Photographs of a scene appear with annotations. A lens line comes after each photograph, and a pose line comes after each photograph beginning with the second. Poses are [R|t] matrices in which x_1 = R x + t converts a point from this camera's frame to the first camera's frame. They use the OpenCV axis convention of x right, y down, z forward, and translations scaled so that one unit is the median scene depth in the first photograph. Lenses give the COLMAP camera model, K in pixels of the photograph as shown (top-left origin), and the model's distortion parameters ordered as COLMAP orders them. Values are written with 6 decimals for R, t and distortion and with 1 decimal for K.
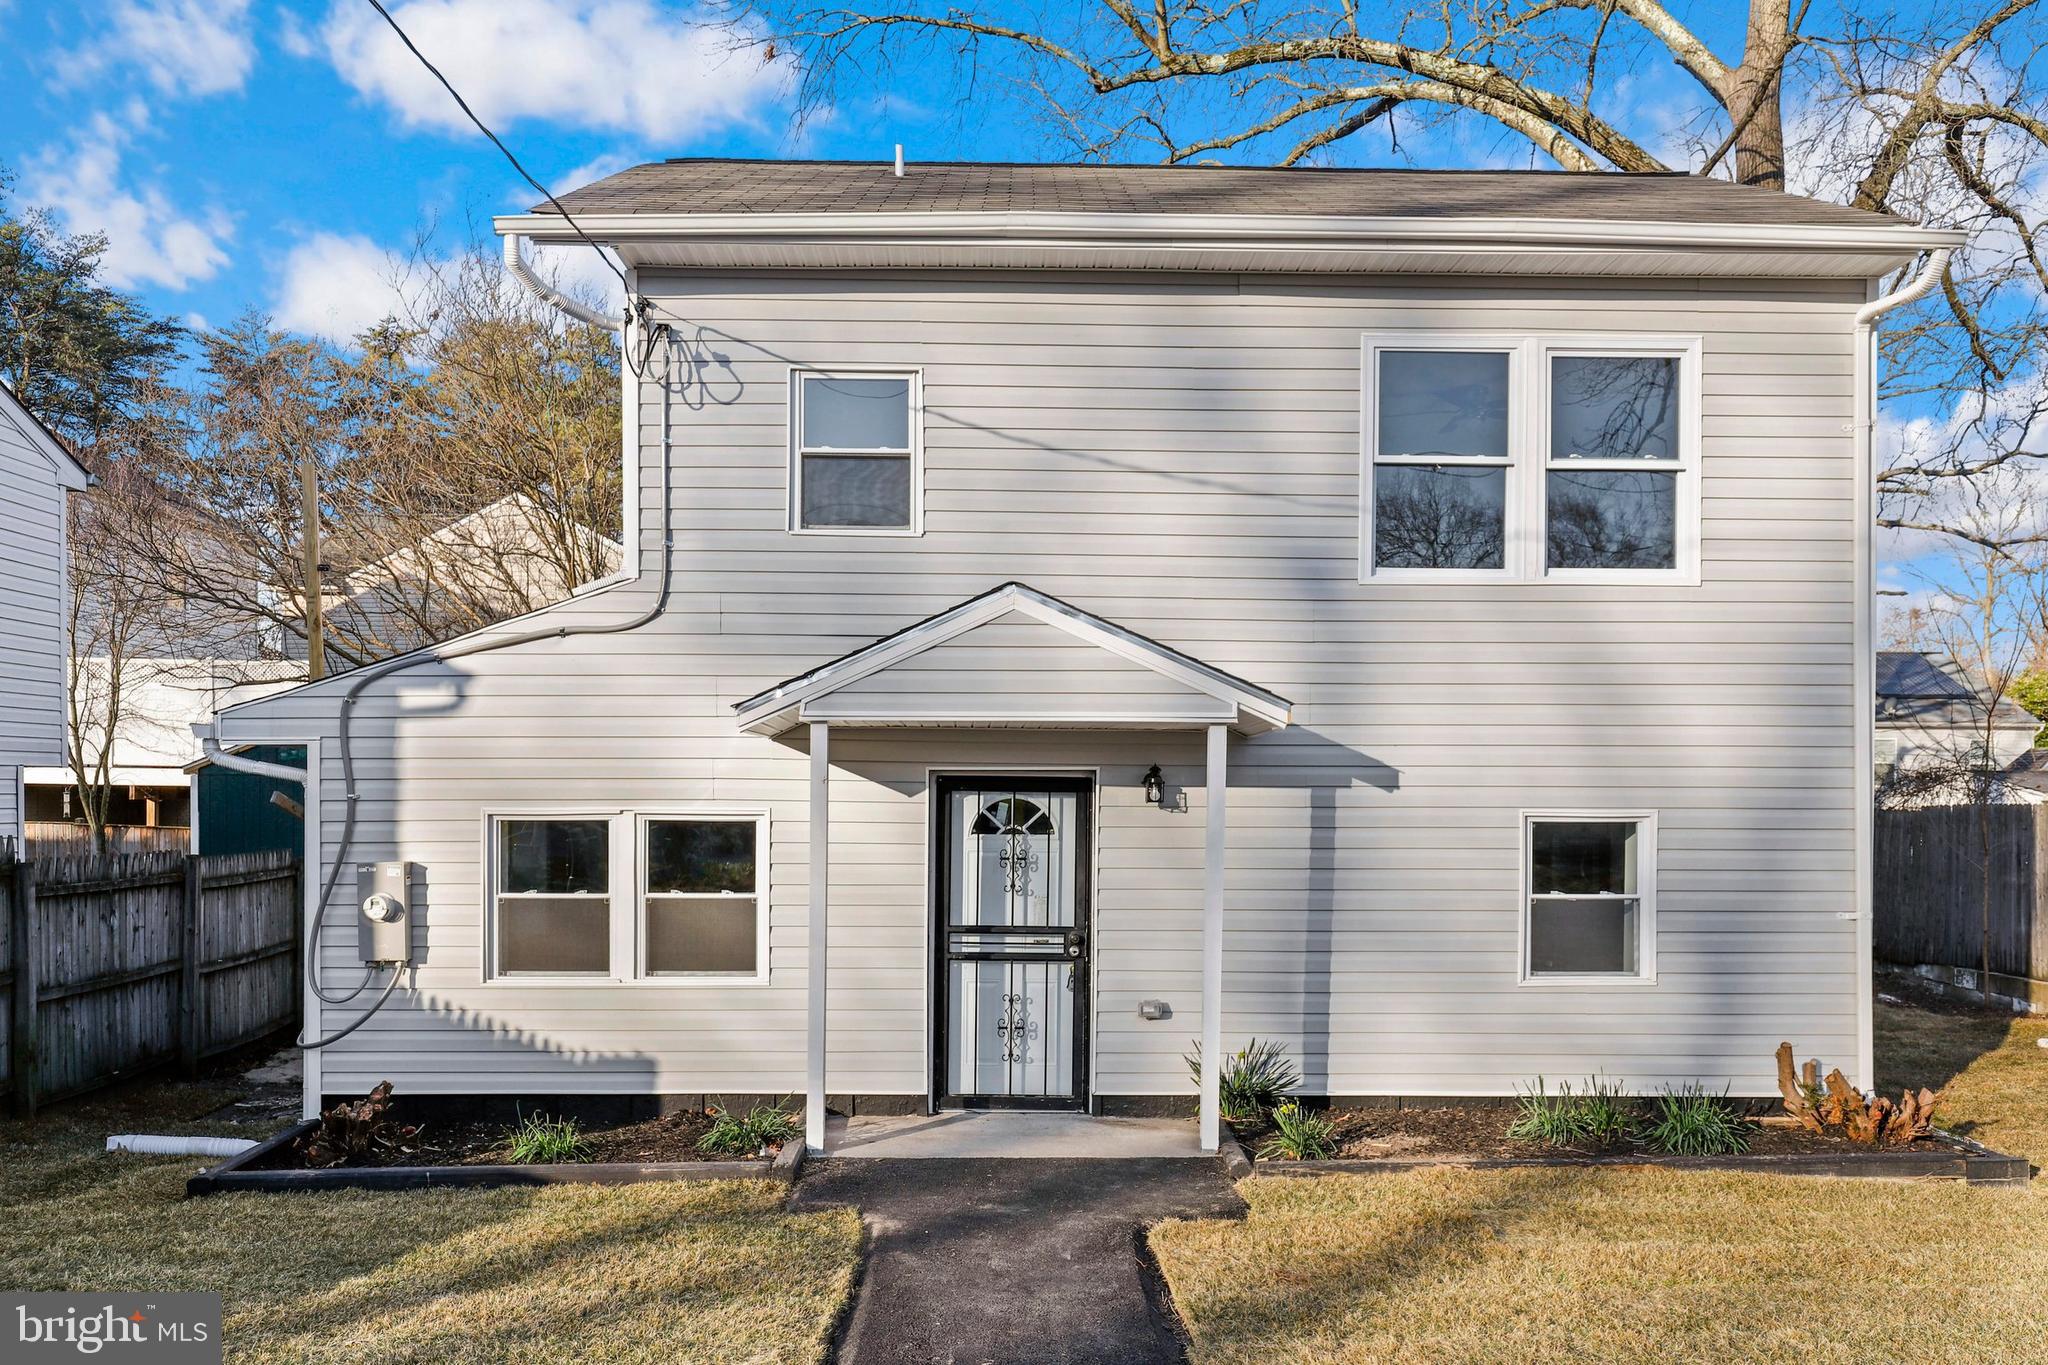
lens RADIAL K [[1580.4, 0, 1023.9], [0, 1580.4, 818.7], [0, 0, 1]] dist [0.000678, -0.004592]
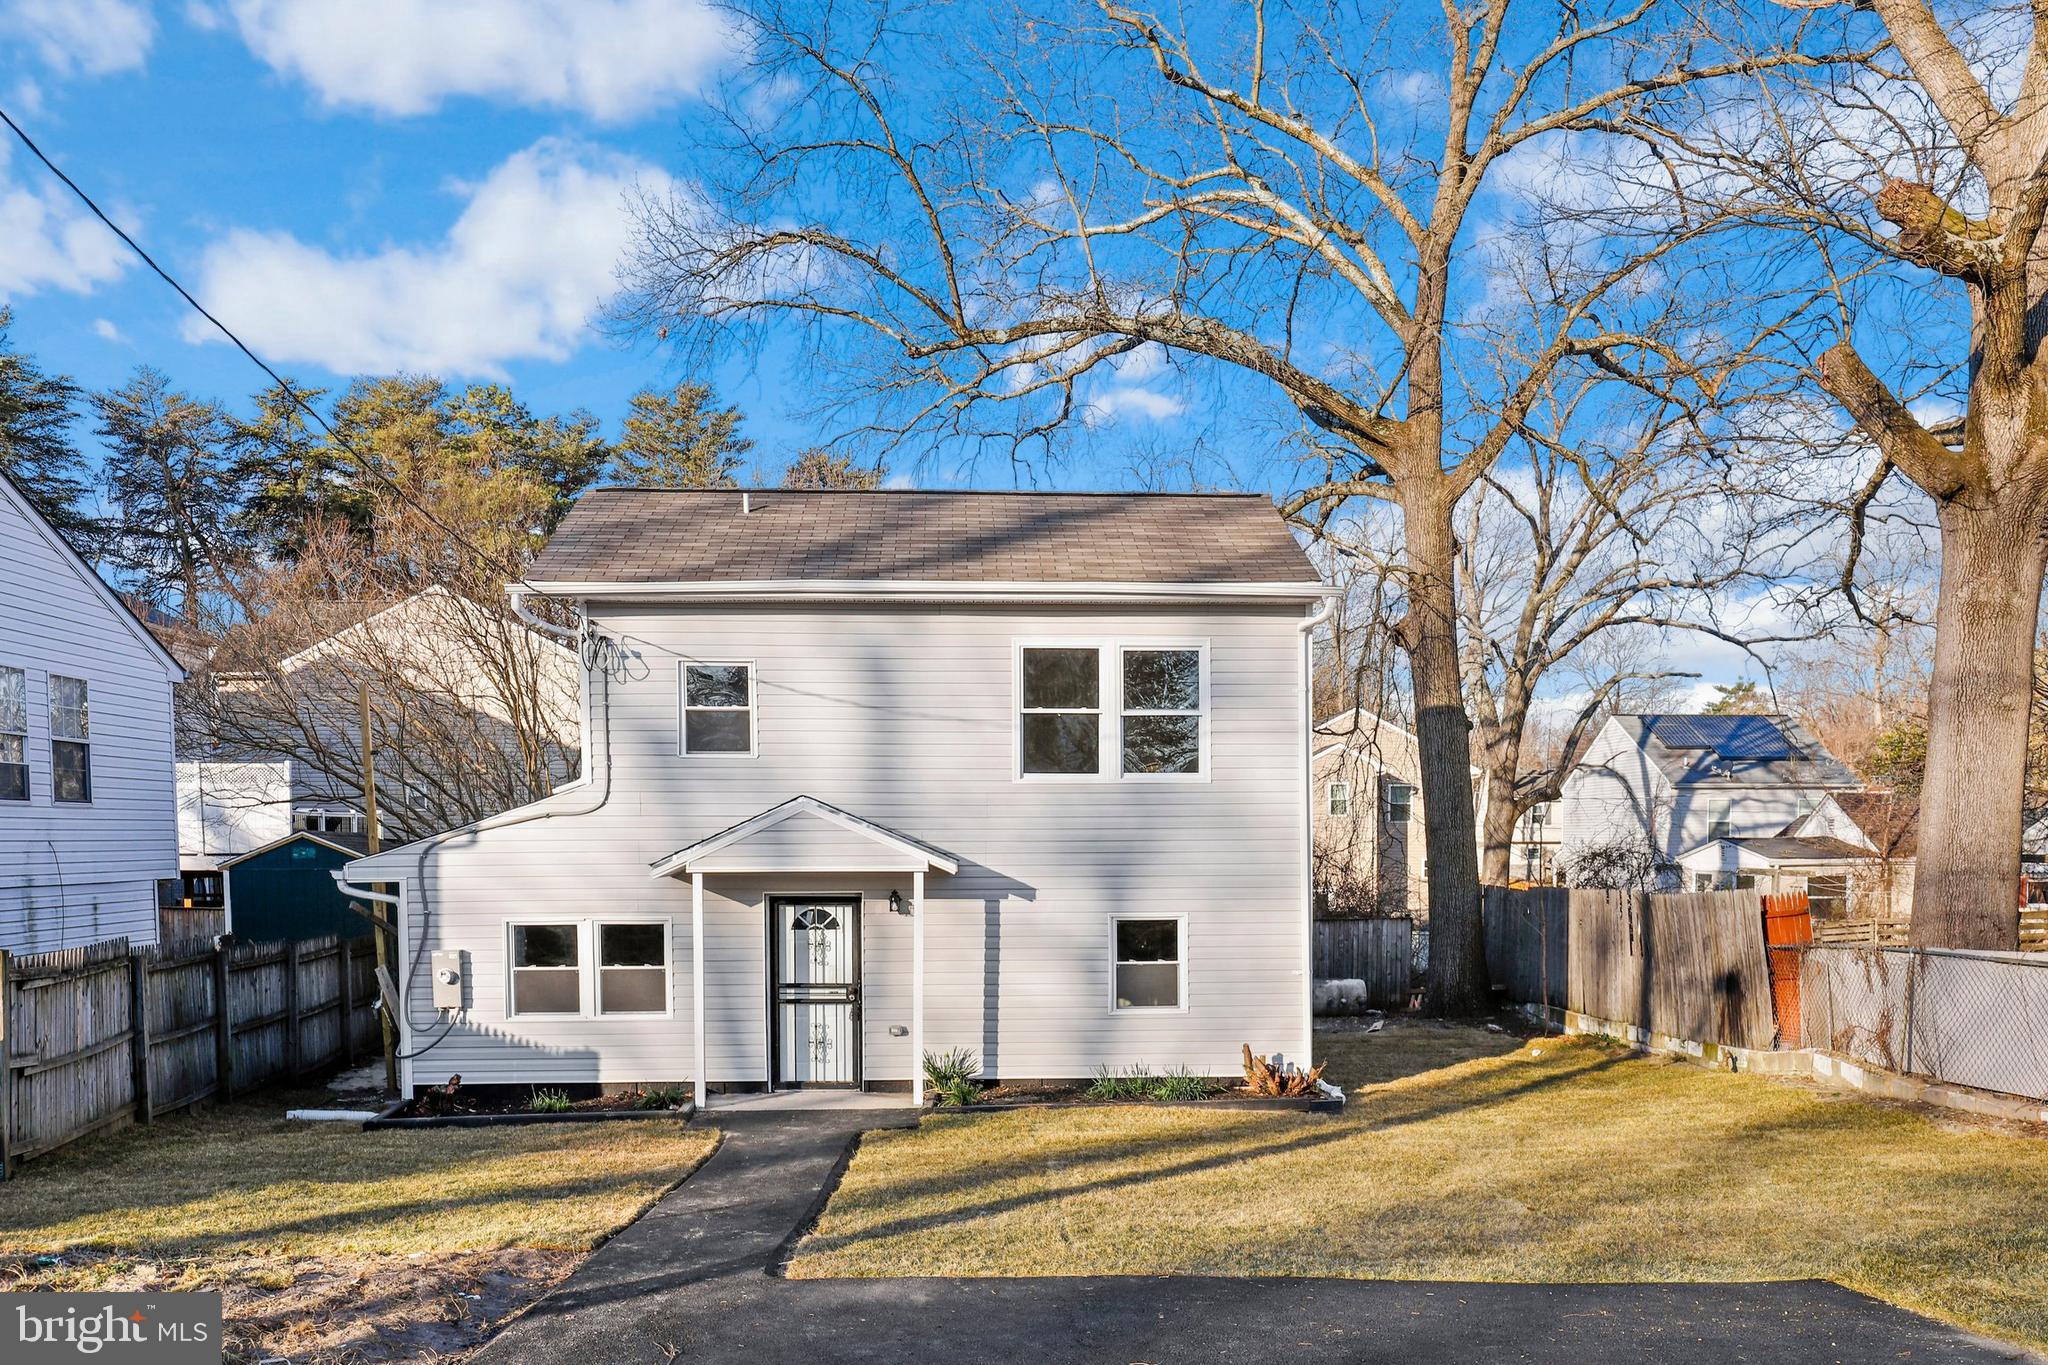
lens RADIAL K [[1724.8, 0, 1028.9], [0, 1724.8, 959.1], [0, 0, 1]] dist [0.003904, 0.005878]
pose [[0.999259, -0.009766, 0.037223, 0.156797], [0.007643, 0.998359, 0.056758, -0.063580], [-0.037717, -0.056431, 0.997694, -0.886918]]
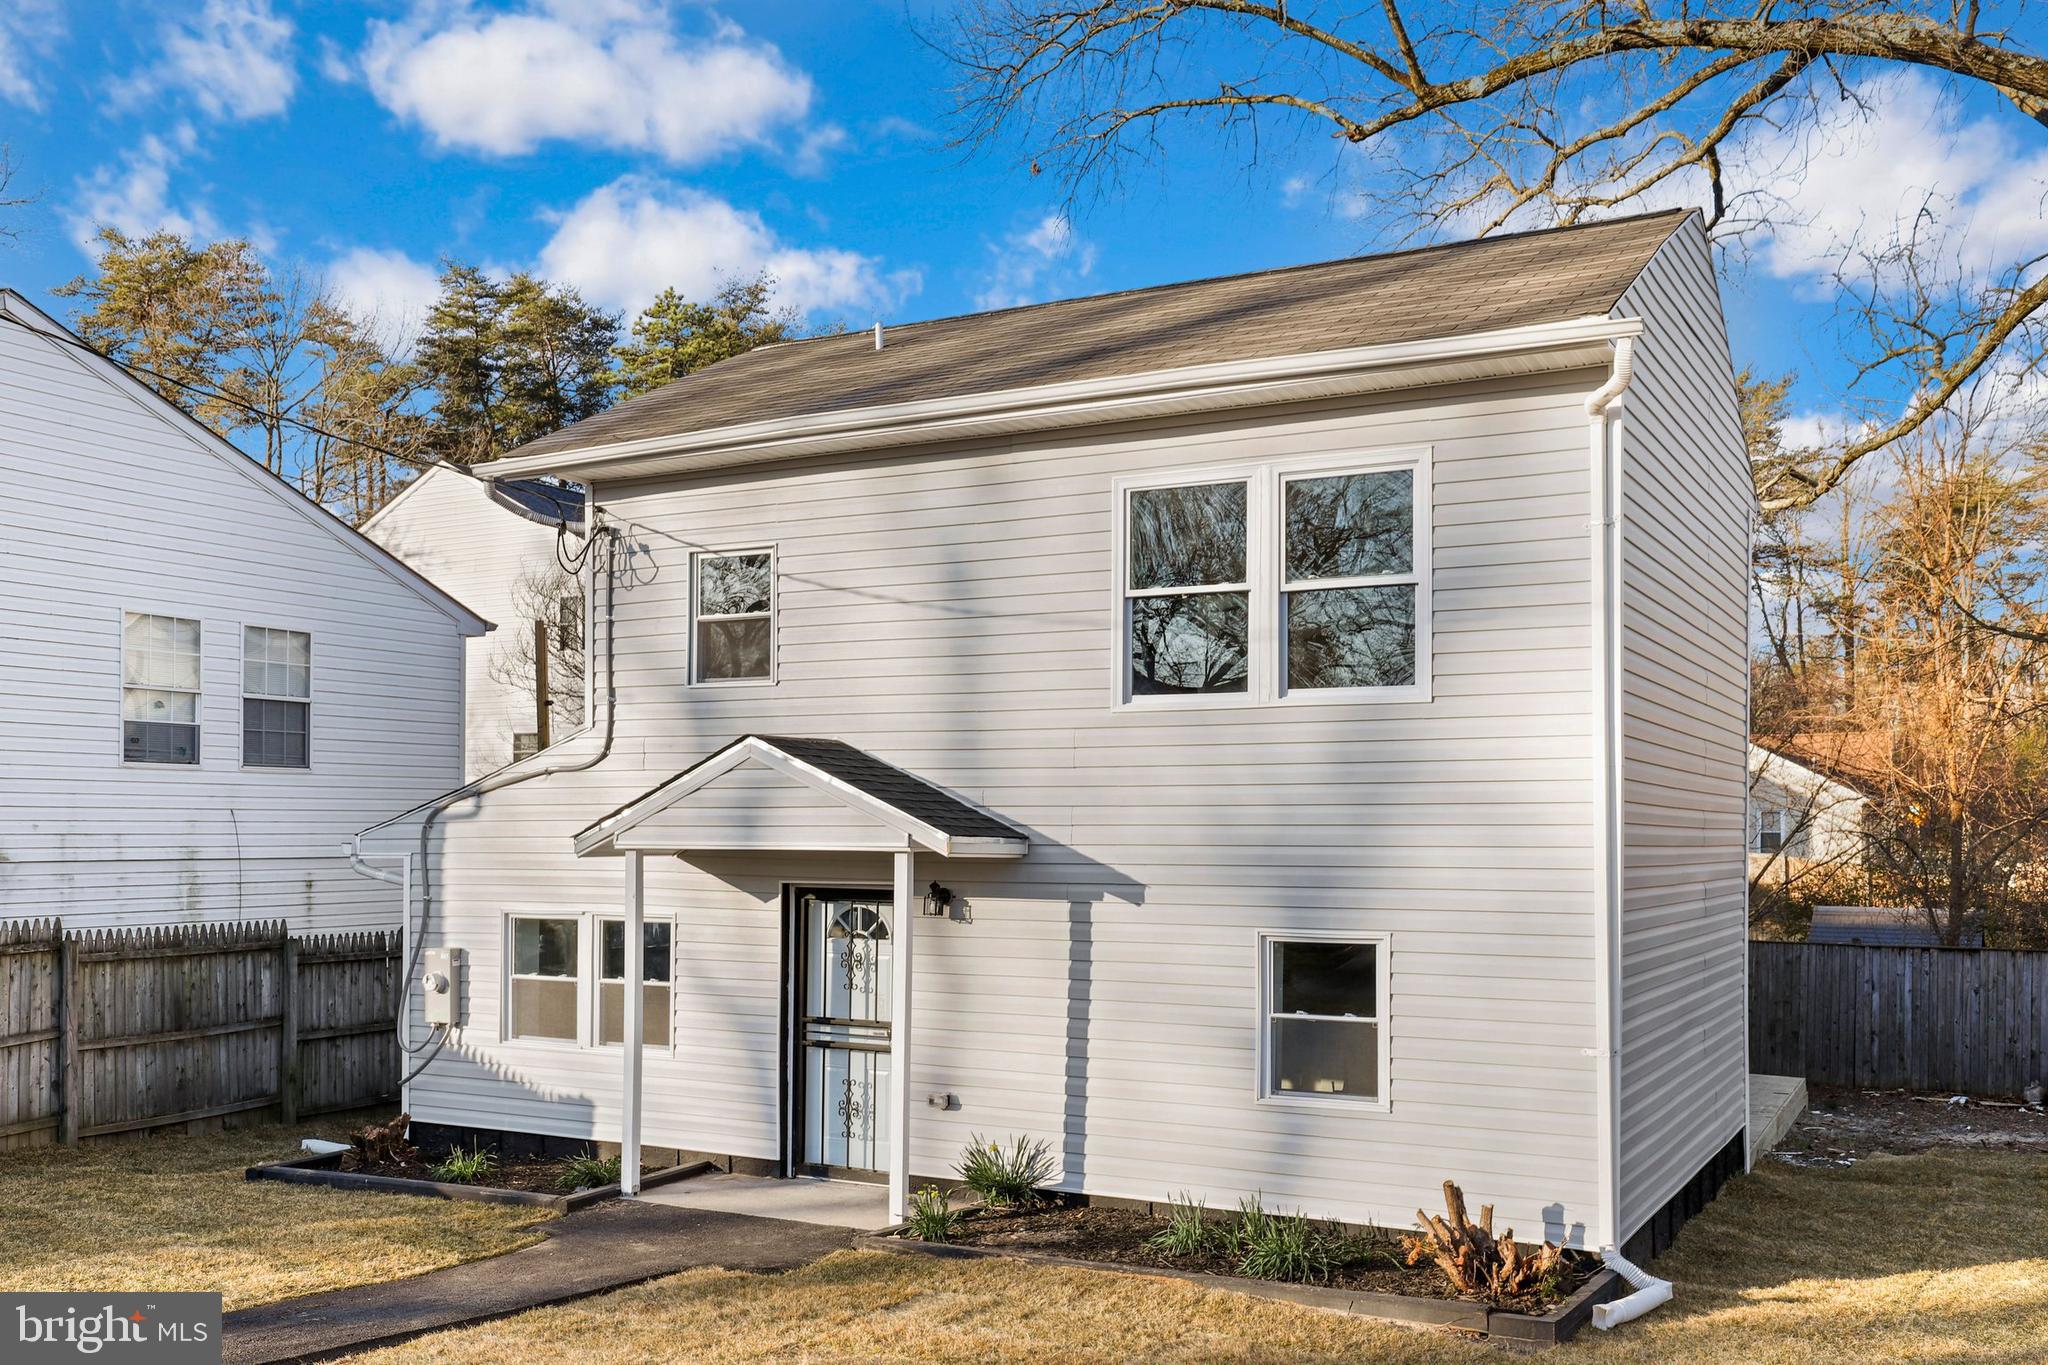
lens RADIAL K [[1836.8, 0, 1024.7], [0, 1836.8, 830.3], [0, 0, 1]] dist [0.008595, 0.003336]
pose [[0.870515, -0.001120, -0.492141, 0.764979], [-0.006660, 0.999879, -0.014057, -0.051730], [0.492098, 0.015515, 0.870402, -0.100582]]
